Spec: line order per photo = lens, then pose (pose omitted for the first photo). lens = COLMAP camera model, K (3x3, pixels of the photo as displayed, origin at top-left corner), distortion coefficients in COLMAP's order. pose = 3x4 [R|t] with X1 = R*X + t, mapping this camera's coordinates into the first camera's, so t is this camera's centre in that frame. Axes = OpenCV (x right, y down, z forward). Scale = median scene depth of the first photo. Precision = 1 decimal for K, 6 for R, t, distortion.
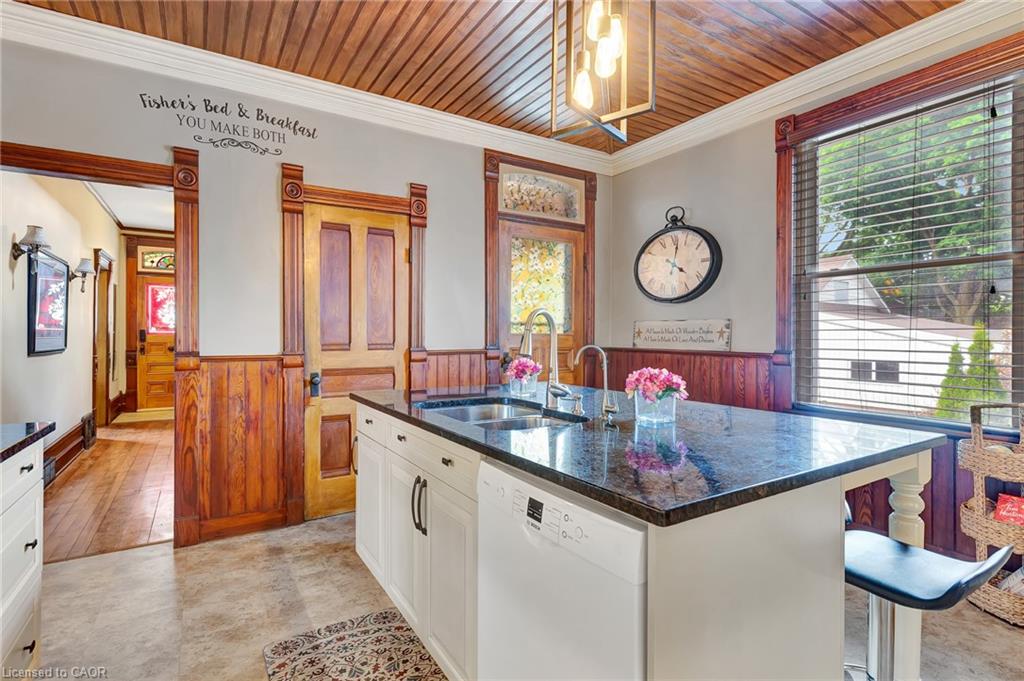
lens RADIAL K [[493.0, 0, 511.7], [0, 493.0, 341.7], [0, 0, 1]] dist [0.002259, 0.002440]
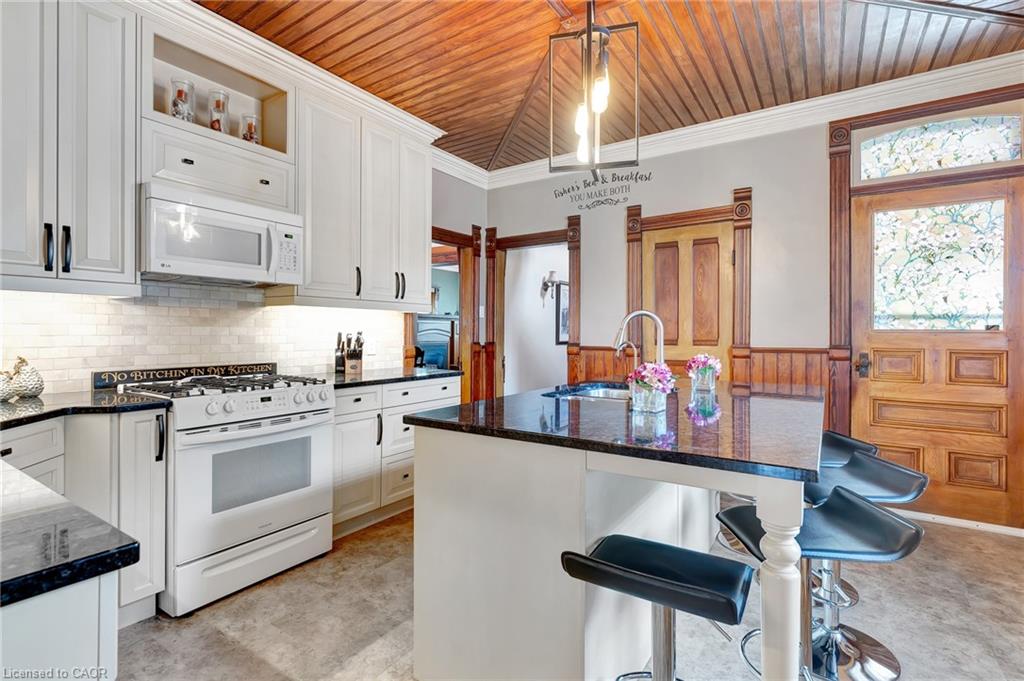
lens RADIAL K [[493.0, 0, 517.9], [0, 493.0, 334.0], [0, 0, 1]] dist [0.002259, 0.002440]
pose [[0.425127, 0.007937, -0.905099, 0.627845], [-0.004158, 0.999968, 0.006816, -0.017472], [0.905124, 0.000865, 0.425146, 0.141033]]
